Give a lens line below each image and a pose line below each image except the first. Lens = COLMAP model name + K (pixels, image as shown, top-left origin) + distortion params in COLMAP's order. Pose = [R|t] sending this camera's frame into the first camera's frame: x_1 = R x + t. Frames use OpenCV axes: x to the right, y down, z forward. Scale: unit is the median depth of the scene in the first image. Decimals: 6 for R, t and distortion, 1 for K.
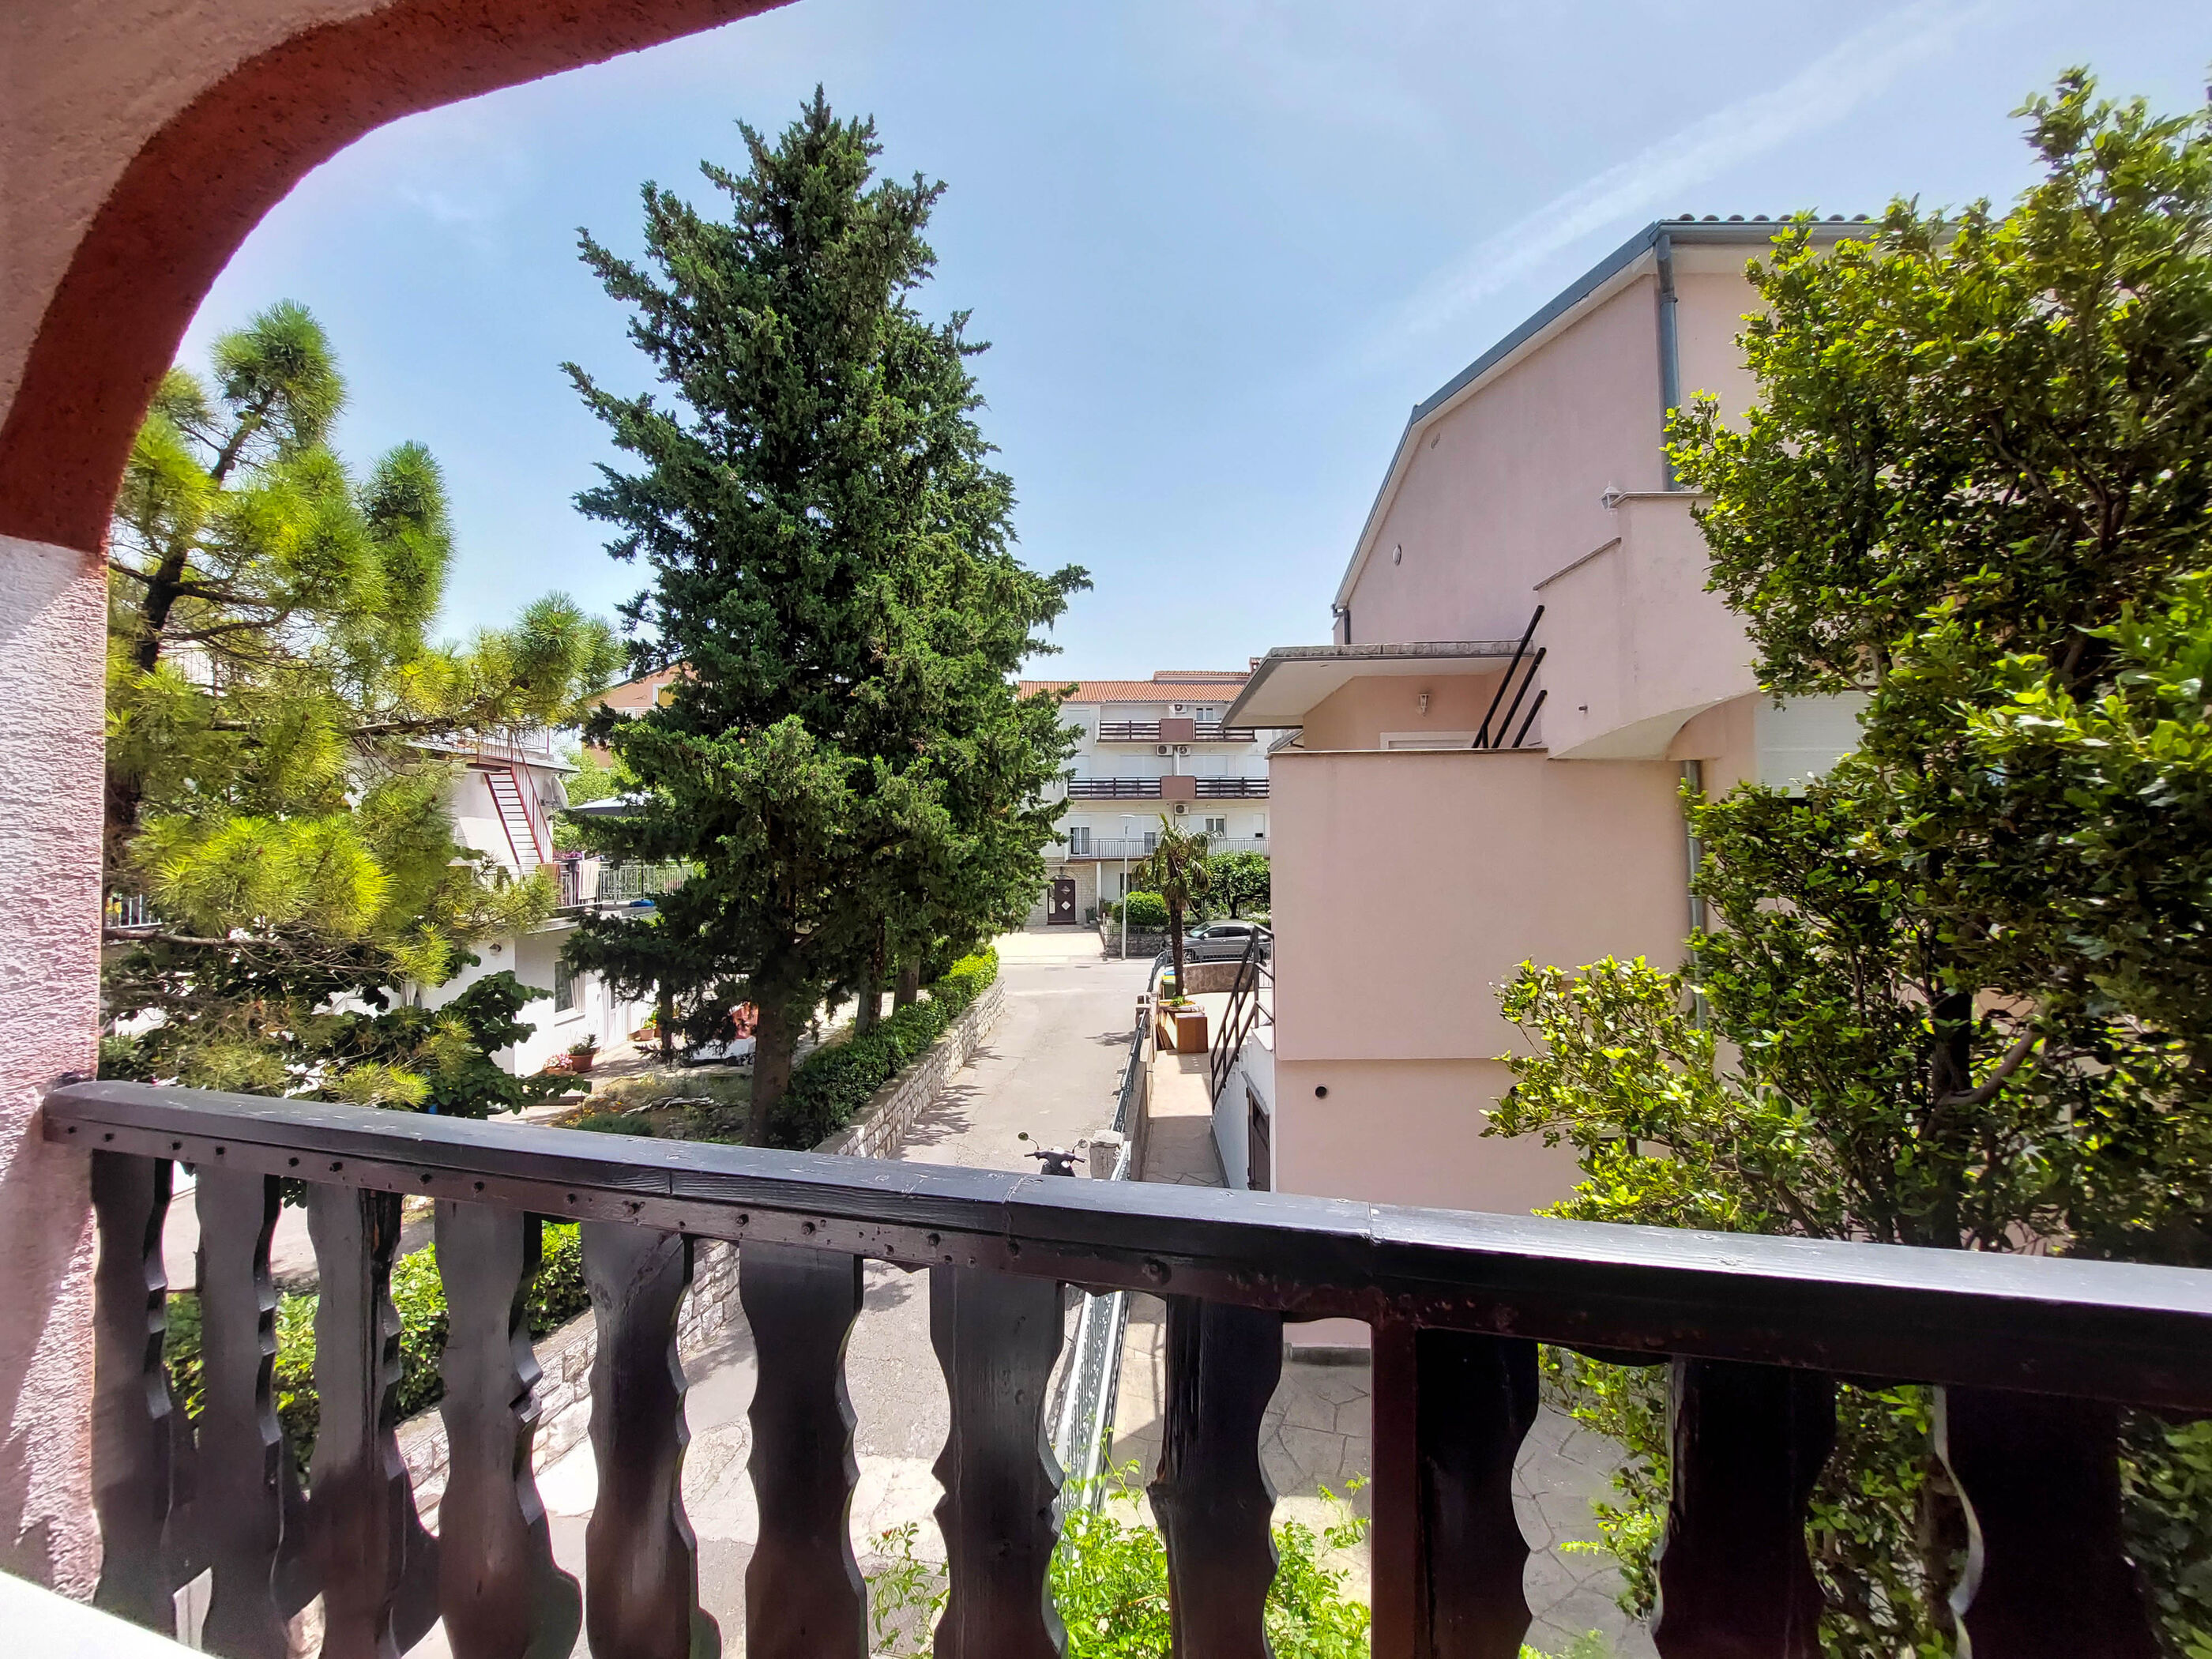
lens RADIAL K [[885.8, 0, 1123.4], [0, 885.8, 832.3], [0, 0, 1]] dist [-0.018821, 0.000144]
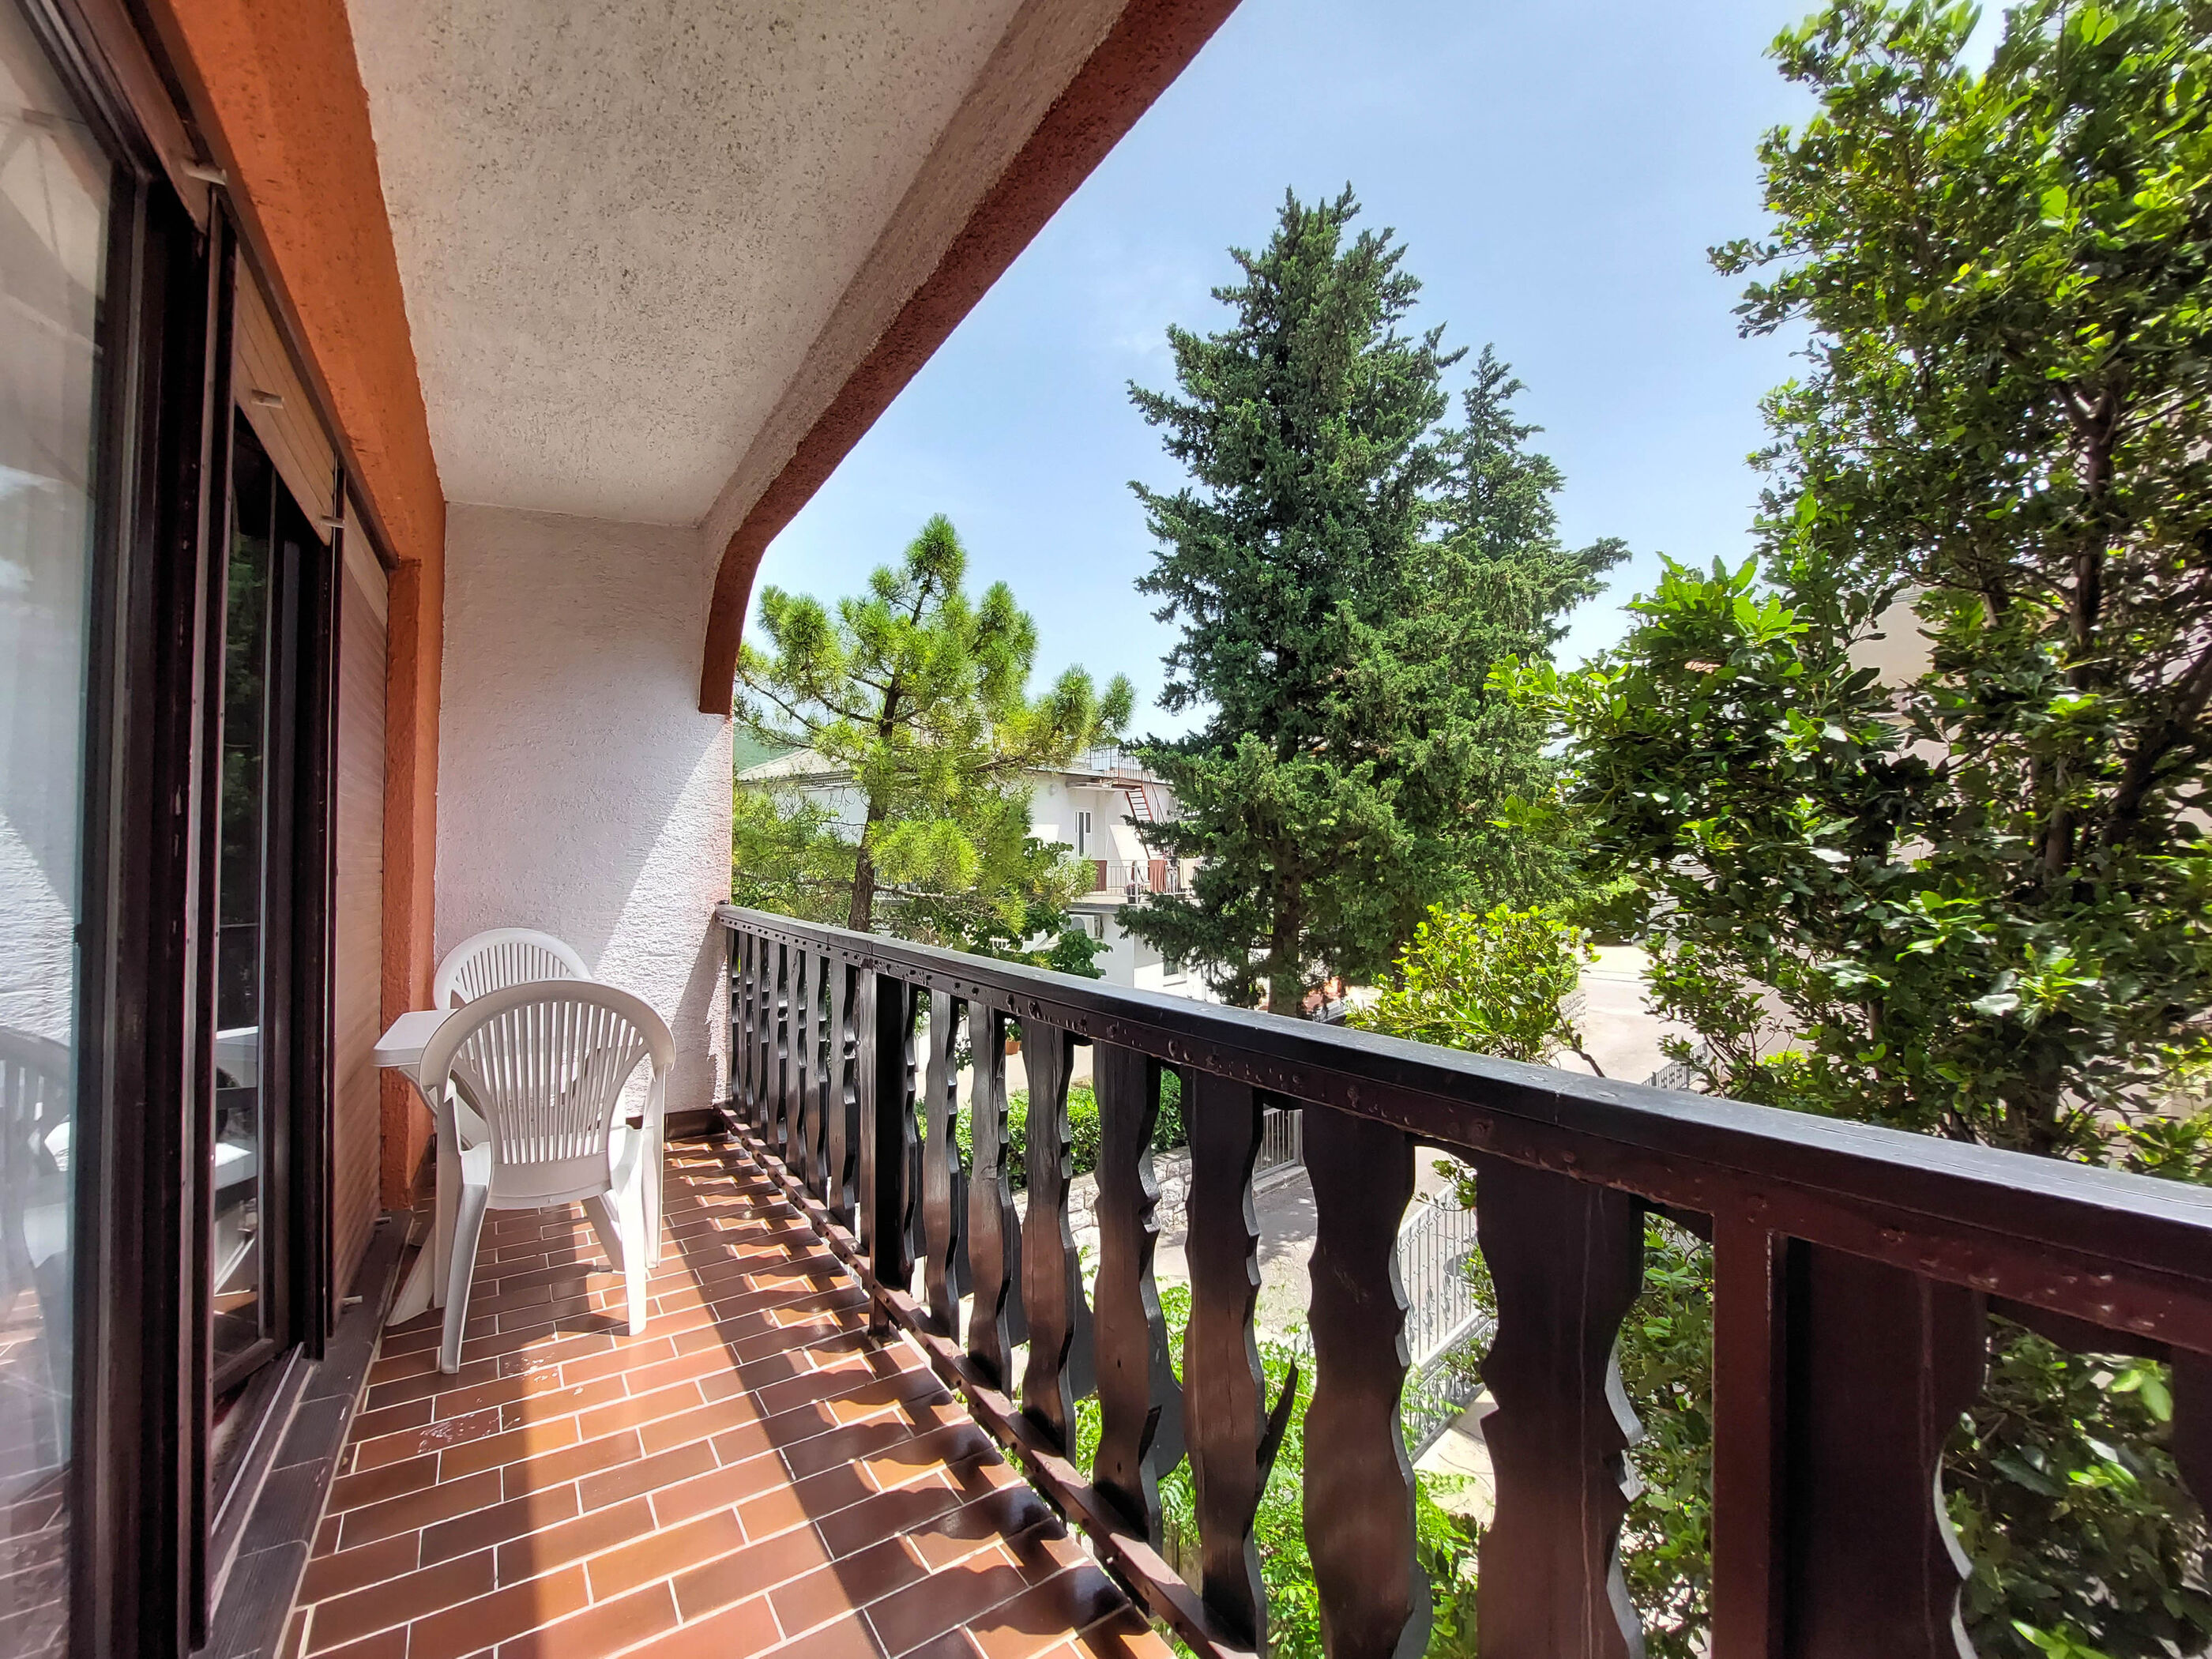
lens RADIAL K [[885.8, 0, 1107.2], [0, 885.8, 844.1], [0, 0, 1]] dist [-0.018821, 0.000144]
pose [[0.759122, -0.003588, -0.650939, 0.220214], [0.007844, 0.999963, 0.003635, 0.012782], [0.650901, -0.007866, 0.759122, -0.053051]]
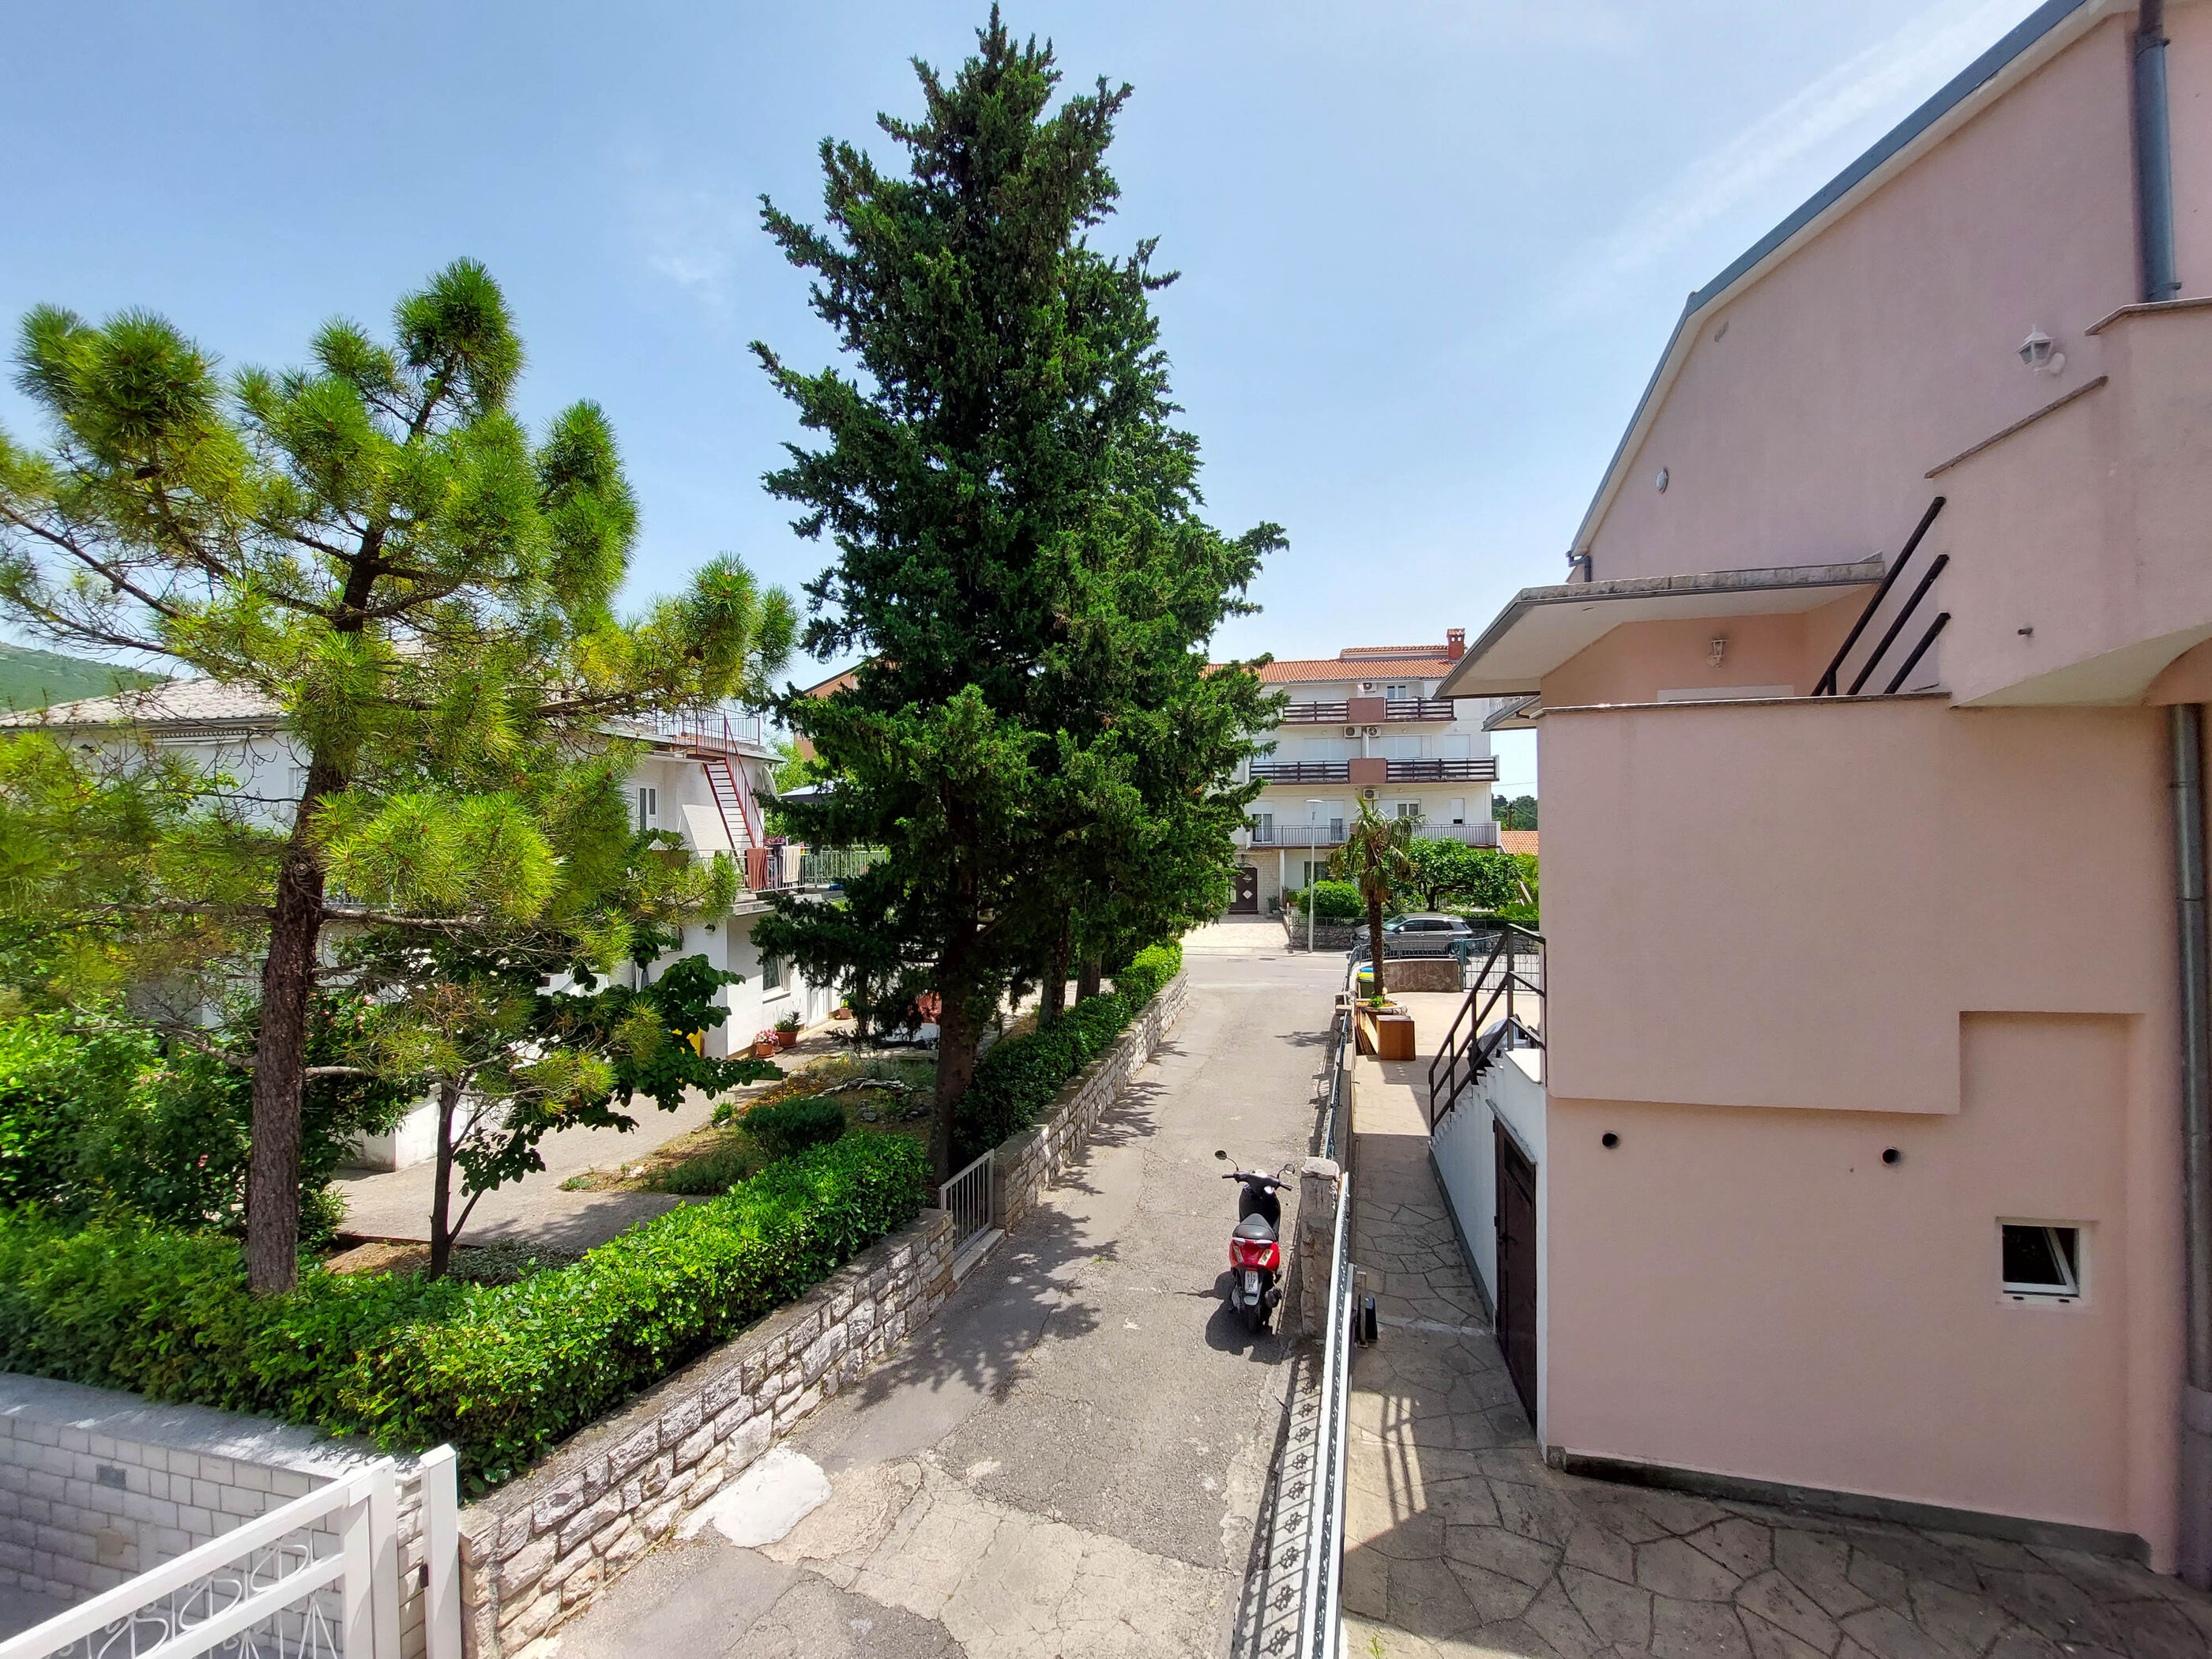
lens RADIAL K [[885.8, 0, 1106.3], [0, 885.8, 837.7], [0, 0, 1]] dist [-0.018821, 0.000144]
pose [[0.976474, 0.001207, -0.215630, -0.033432], [0.003050, 0.999807, 0.019407, 0.006354], [0.215612, -0.019609, 0.976282, 0.107366]]
